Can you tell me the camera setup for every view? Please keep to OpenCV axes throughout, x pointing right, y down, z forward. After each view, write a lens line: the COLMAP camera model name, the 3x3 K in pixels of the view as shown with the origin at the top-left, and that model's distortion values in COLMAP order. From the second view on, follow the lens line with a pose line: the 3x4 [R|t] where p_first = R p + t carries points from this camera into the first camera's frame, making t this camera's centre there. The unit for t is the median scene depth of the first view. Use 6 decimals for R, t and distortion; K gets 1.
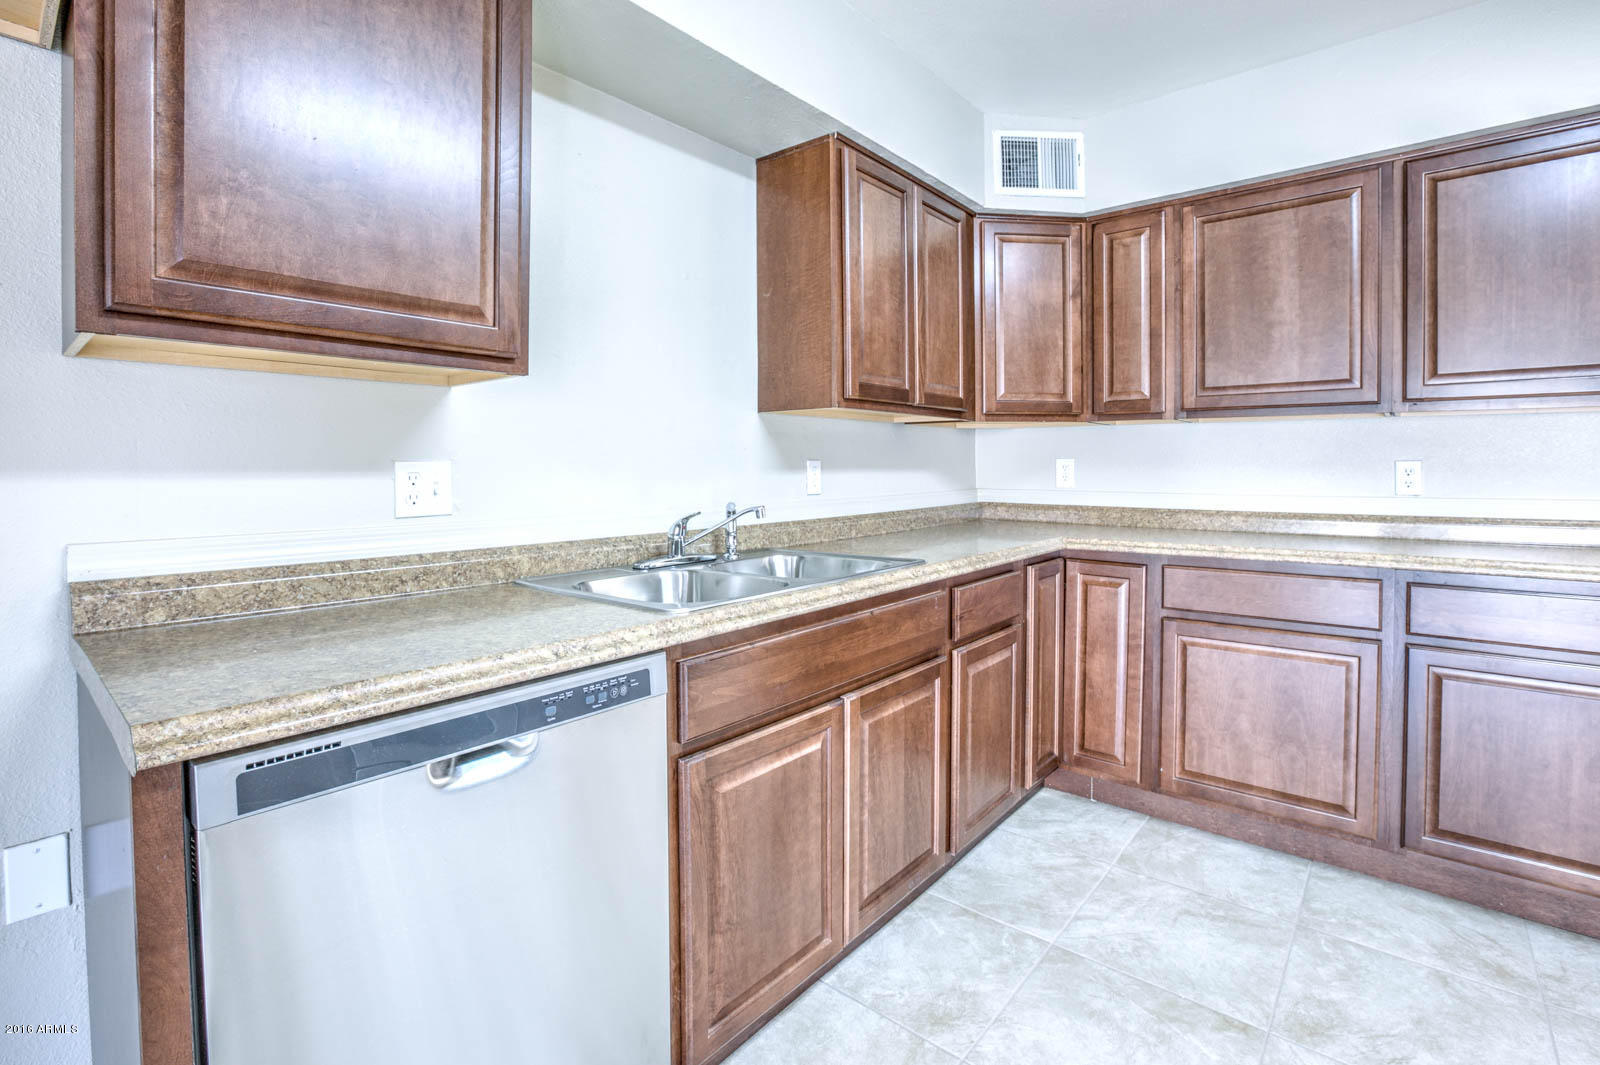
lens RADIAL K [[723.4, 0, 804.3], [0, 723.4, 487.5], [0, 0, 1]] dist [-0.032661, 0.000599]
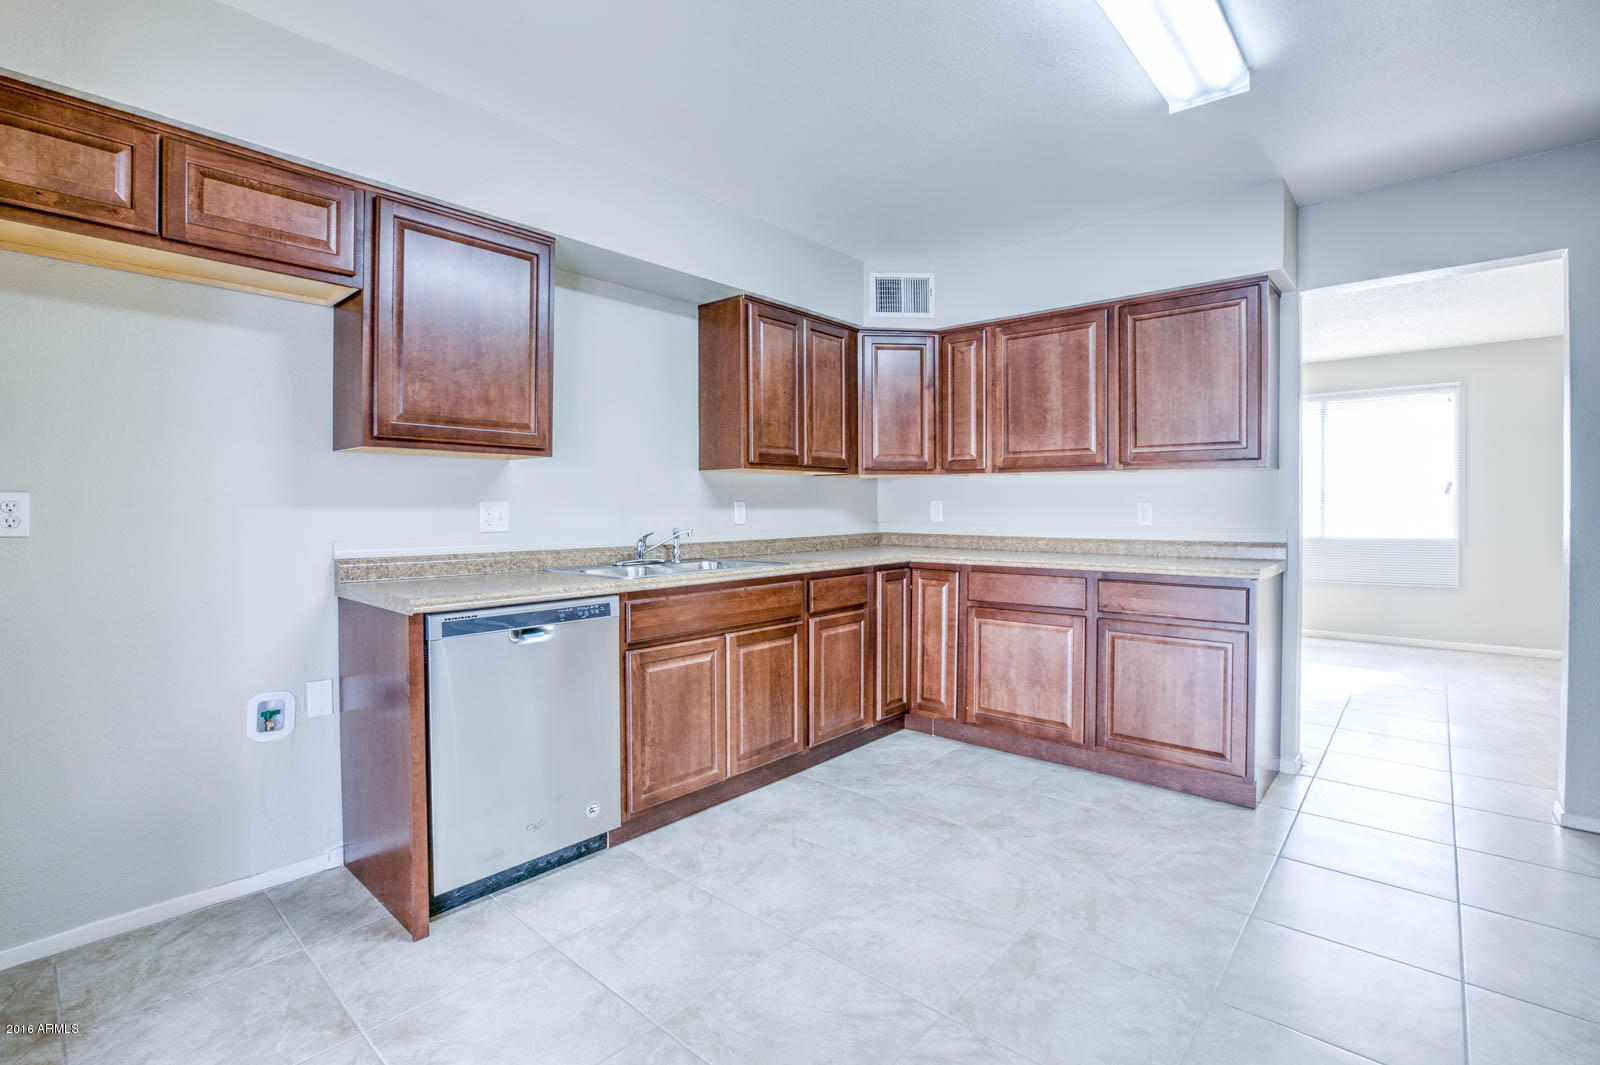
lens RADIAL K [[723.8, 0, 809.2], [0, 723.8, 518.6], [0, 0, 1]] dist [-0.045384, 0.000340]
pose [[0.999911, 0.002036, -0.013160, 0.207418], [-0.002199, 0.999921, -0.012345, 0.018926], [0.013134, 0.012373, 0.999837, -0.574522]]
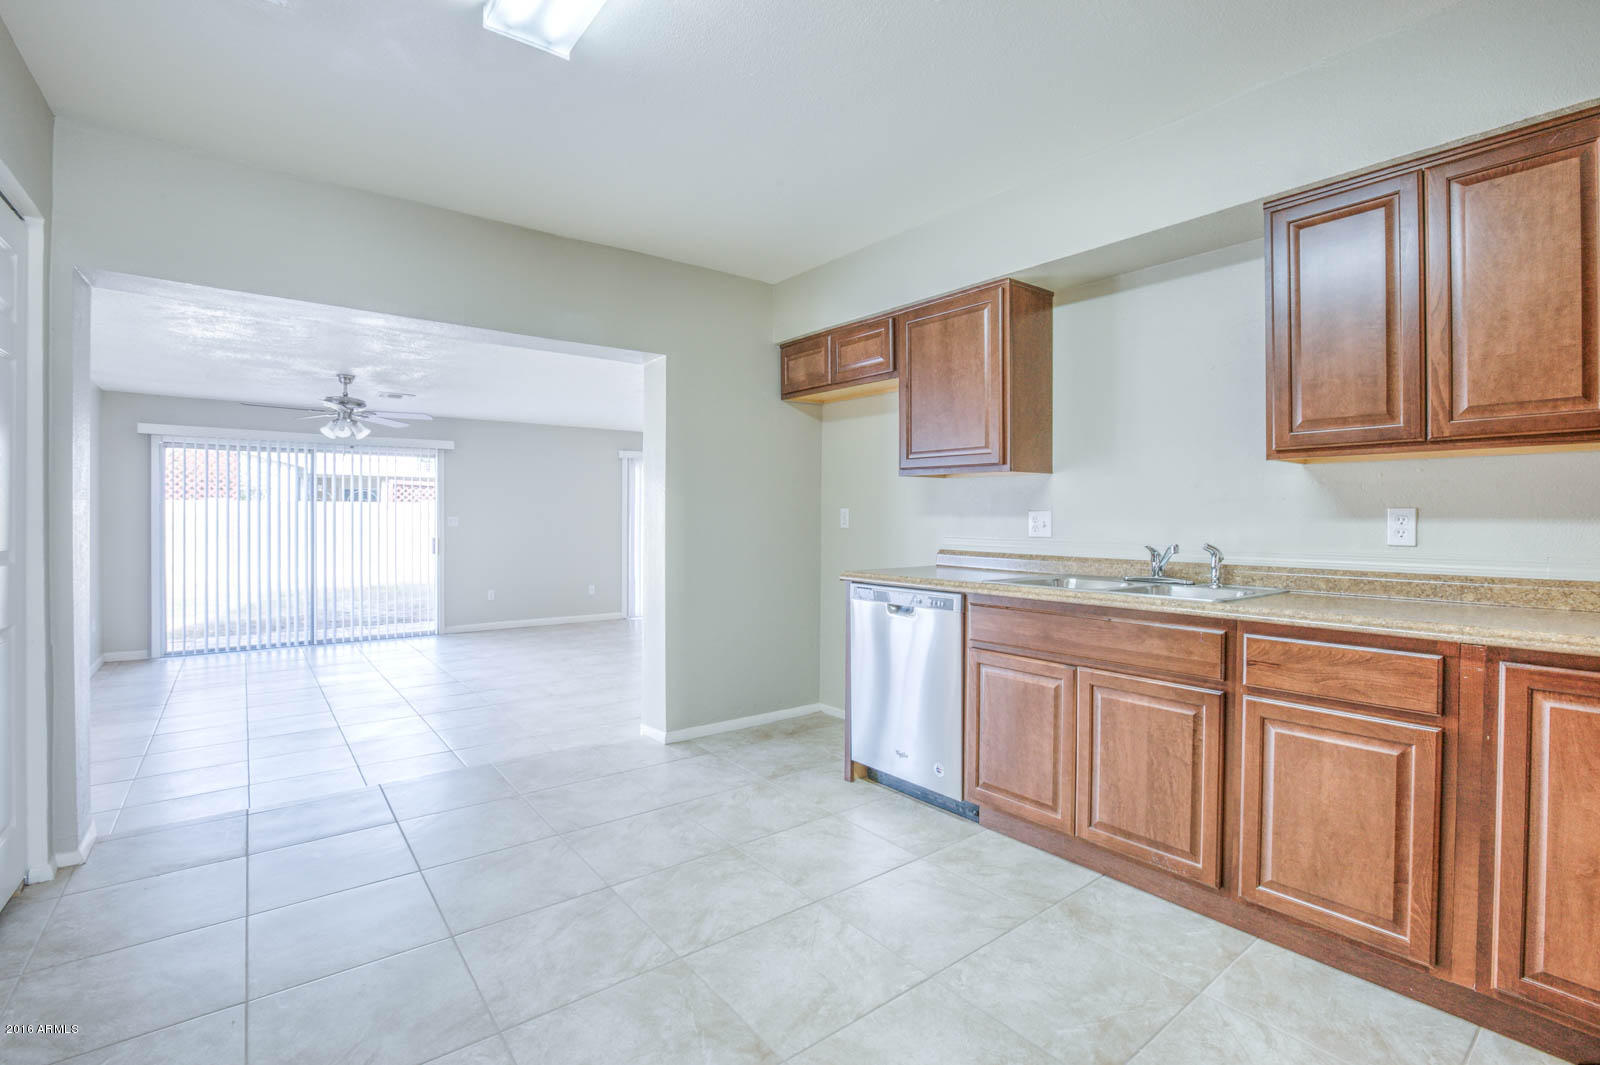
lens RADIAL K [[723.8, 0, 809.2], [0, 723.8, 518.6], [0, 0, 1]] dist [-0.045384, 0.000340]
pose [[-0.192021, 0.007328, -0.981363, 1.194539], [-0.029827, 0.999467, 0.013299, -0.015618], [0.980937, 0.031825, -0.191700, 0.532244]]
